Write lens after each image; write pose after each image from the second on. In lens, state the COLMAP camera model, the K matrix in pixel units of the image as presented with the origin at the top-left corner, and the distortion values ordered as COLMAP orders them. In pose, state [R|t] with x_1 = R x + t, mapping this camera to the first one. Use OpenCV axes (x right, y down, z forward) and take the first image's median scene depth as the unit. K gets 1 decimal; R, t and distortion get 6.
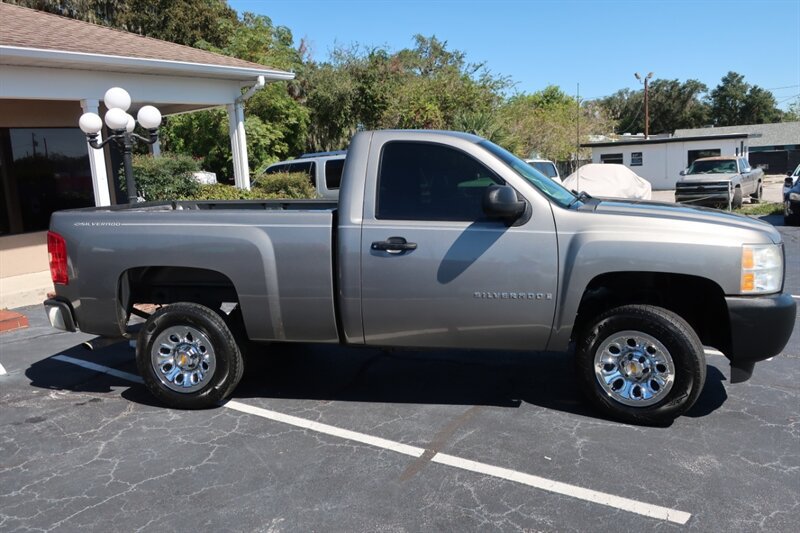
lens RADIAL K [[682.1, 0, 406.8], [0, 682.1, 267.4], [0, 0, 1]] dist [-0.027497, -0.000506]
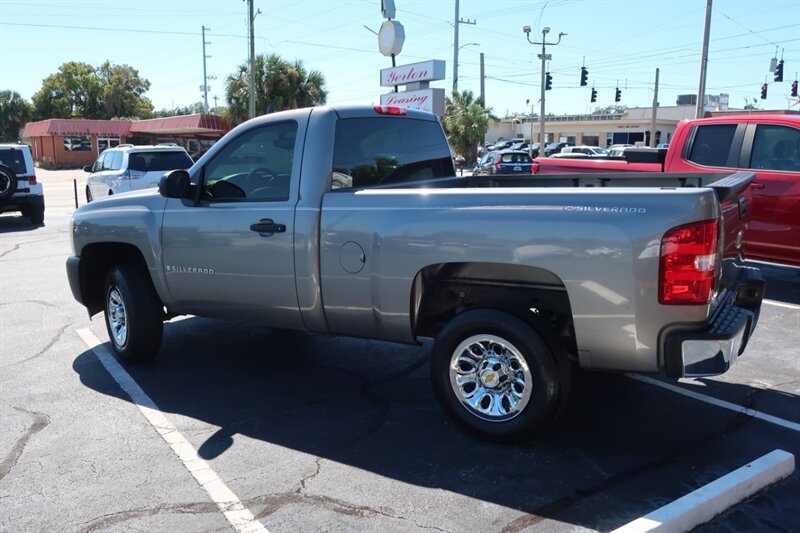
lens RADIAL K [[682.1, 0, 398.9], [0, 682.1, 267.2], [0, 0, 1]] dist [-0.027497, -0.000506]
pose [[-0.925365, -0.017622, 0.378667, -0.448247], [0.101184, 0.951194, 0.291533, -0.283162], [-0.365323, 0.308090, -0.878419, 2.063908]]
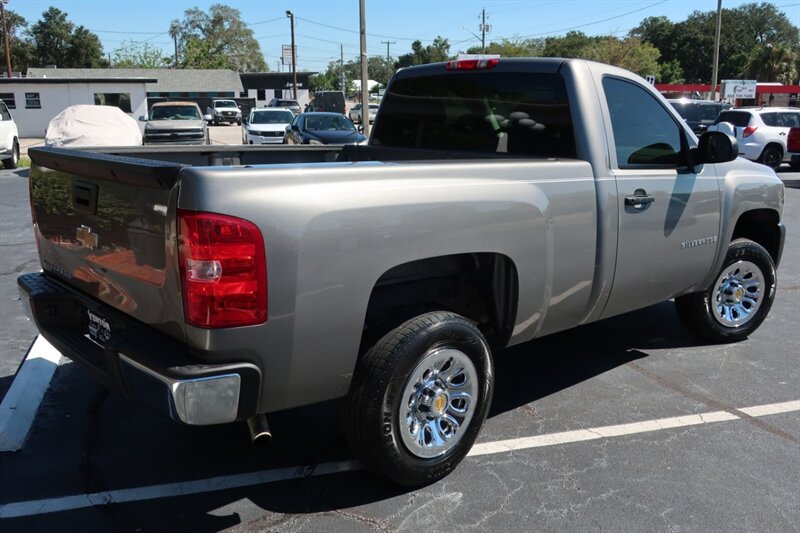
lens RADIAL K [[710.2, 0, 410.8], [0, 710.2, 283.0], [0, 0, 1]] dist [0.017539, -0.051489]
pose [[0.609013, -0.149423, 0.778958, -0.826468], [0.080821, 0.988673, 0.126462, -0.058467], [-0.789031, -0.014061, 0.614192, 0.617348]]
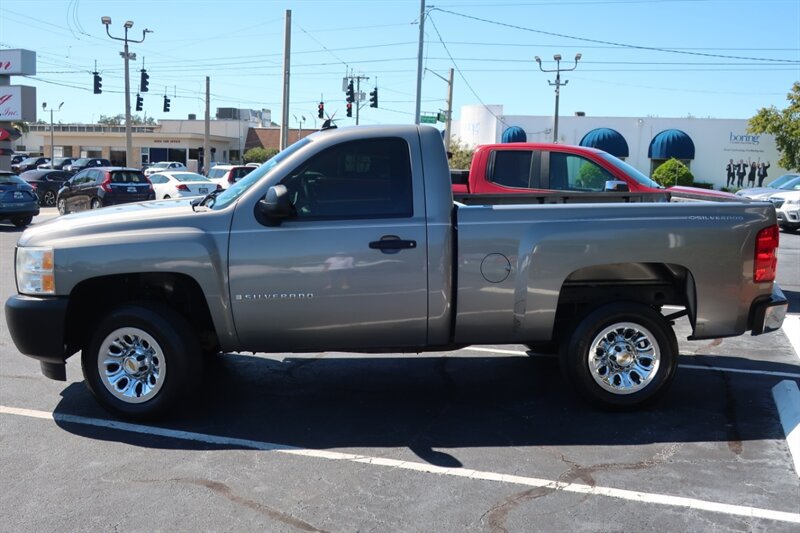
lens RADIAL K [[841.7, 0, 391.8], [0, 841.7, 271.0], [0, 0, 1]] dist [-0.028855, 0.000000]
pose [[-0.970465, 0.052344, -0.235494, 0.319095], [-0.014284, 0.961996, 0.272691, -0.354629], [0.240818, 0.268001, -0.932835, 2.355379]]
